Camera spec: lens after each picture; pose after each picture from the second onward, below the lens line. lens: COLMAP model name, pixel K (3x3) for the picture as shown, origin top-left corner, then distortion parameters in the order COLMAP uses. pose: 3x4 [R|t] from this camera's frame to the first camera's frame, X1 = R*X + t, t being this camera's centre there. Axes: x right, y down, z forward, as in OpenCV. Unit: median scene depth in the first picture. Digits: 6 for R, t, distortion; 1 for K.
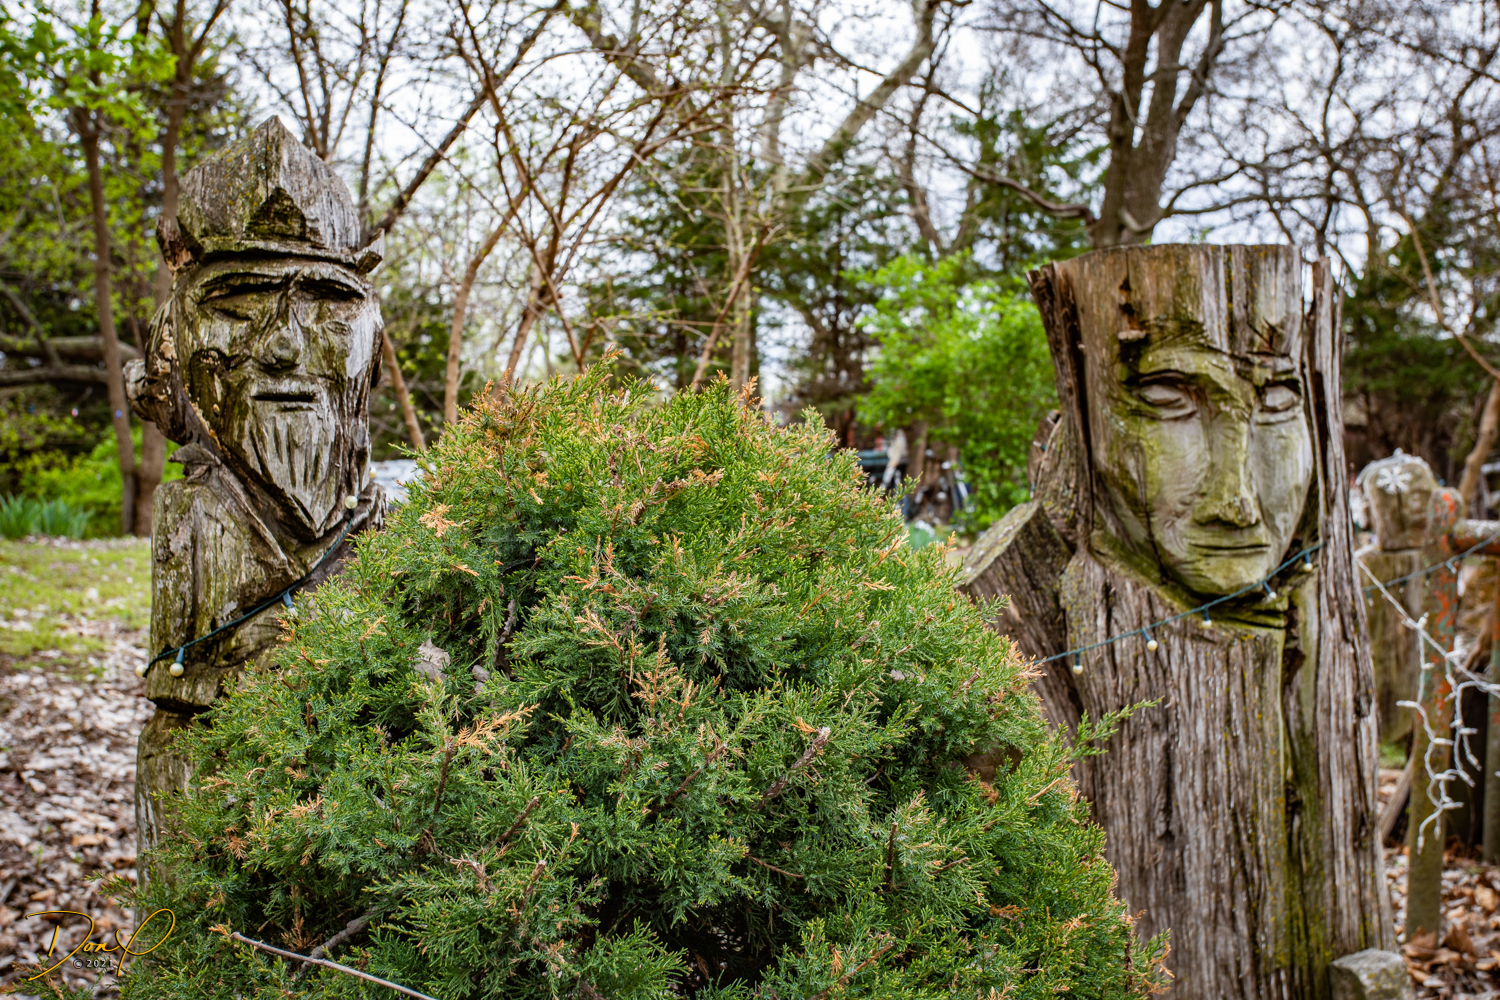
lens RADIAL K [[1614.4, 0, 747.4], [0, 1614.4, 501.5], [0, 0, 1]] dist [0.057853, 0.000000]
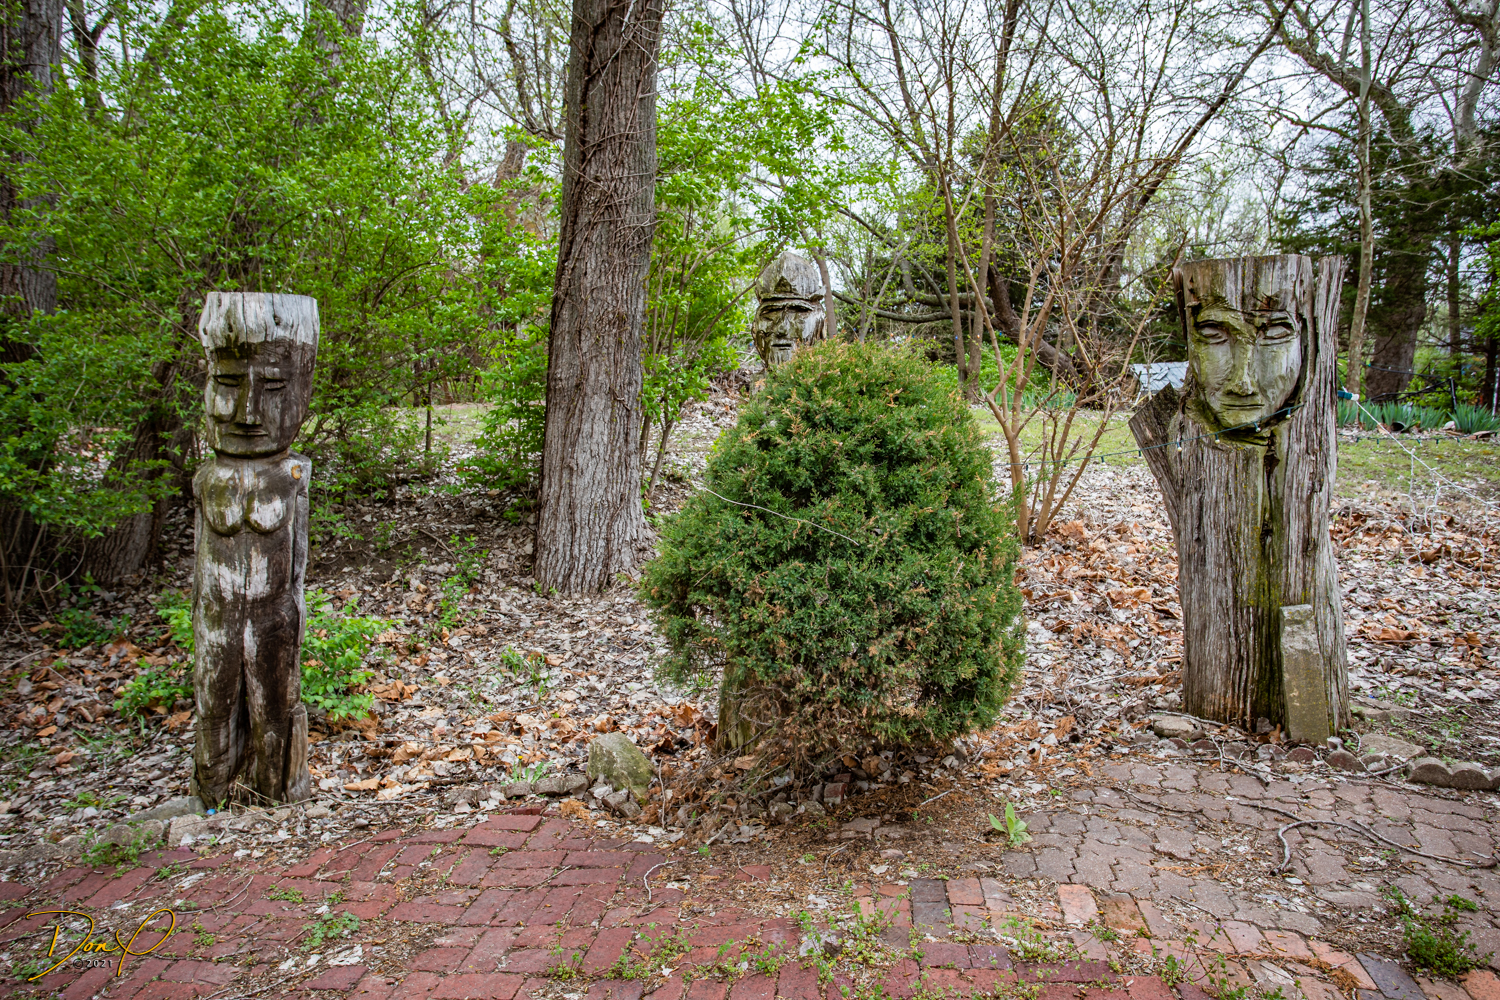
lens RADIAL K [[1053.3, 0, 751.4], [0, 1053.3, 498.1], [0, 0, 1]] dist [0.006851, 0.002765]
pose [[0.812608, 0.069140, -0.578696, 0.580993], [-0.009384, 0.994362, 0.105625, 0.009294], [0.582736, -0.080401, 0.808675, -0.465557]]
